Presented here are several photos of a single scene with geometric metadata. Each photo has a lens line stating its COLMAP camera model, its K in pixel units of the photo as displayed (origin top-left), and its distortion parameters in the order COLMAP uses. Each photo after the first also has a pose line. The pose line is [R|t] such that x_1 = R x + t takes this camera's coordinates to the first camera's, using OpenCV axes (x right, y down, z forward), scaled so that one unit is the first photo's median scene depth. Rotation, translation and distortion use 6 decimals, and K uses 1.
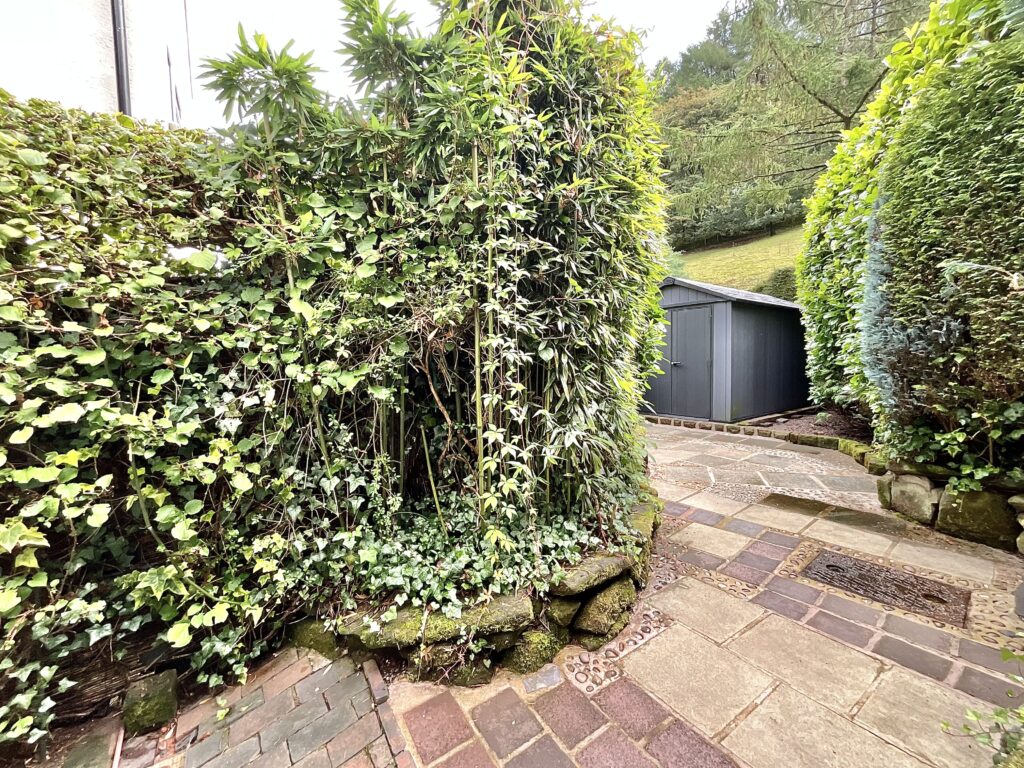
lens RADIAL K [[414.0, 0, 509.0], [0, 414.0, 385.7], [0, 0, 1]] dist [0.002568, -0.003608]
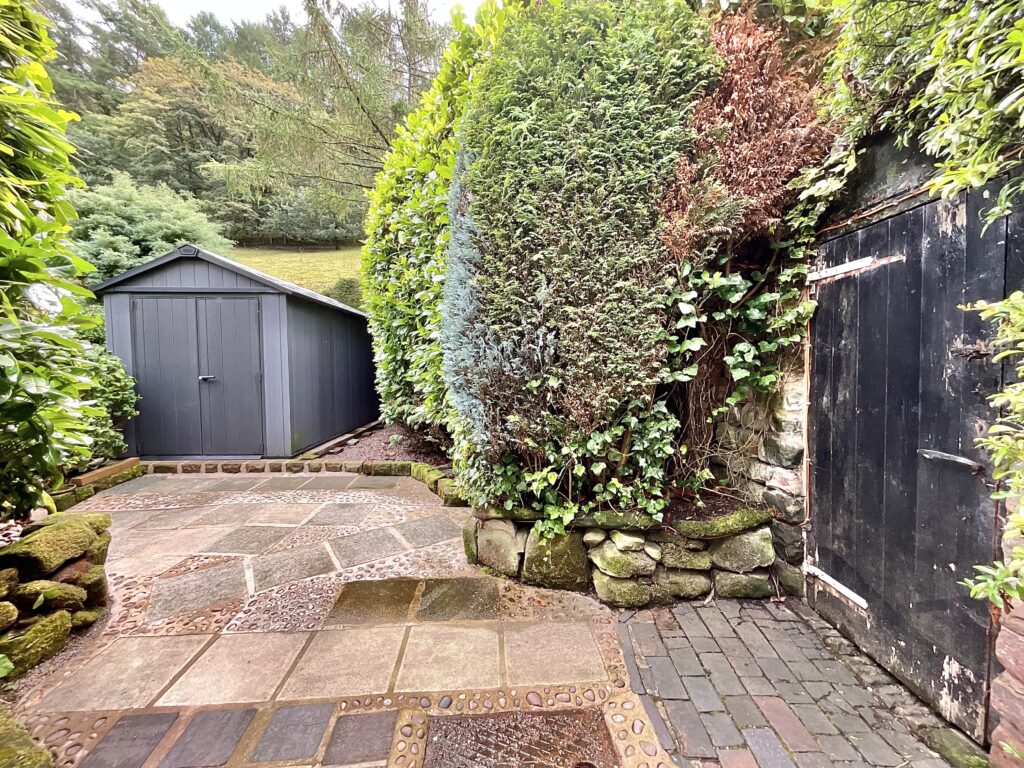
lens RADIAL K [[414.0, 0, 509.0], [0, 414.0, 385.7], [0, 0, 1]] dist [0.002568, -0.003608]
pose [[0.583075, -0.024456, 0.812050, 0.260375], [0.038221, 0.999266, 0.002651, -0.041754], [-0.811519, 0.029491, 0.583581, 0.395094]]
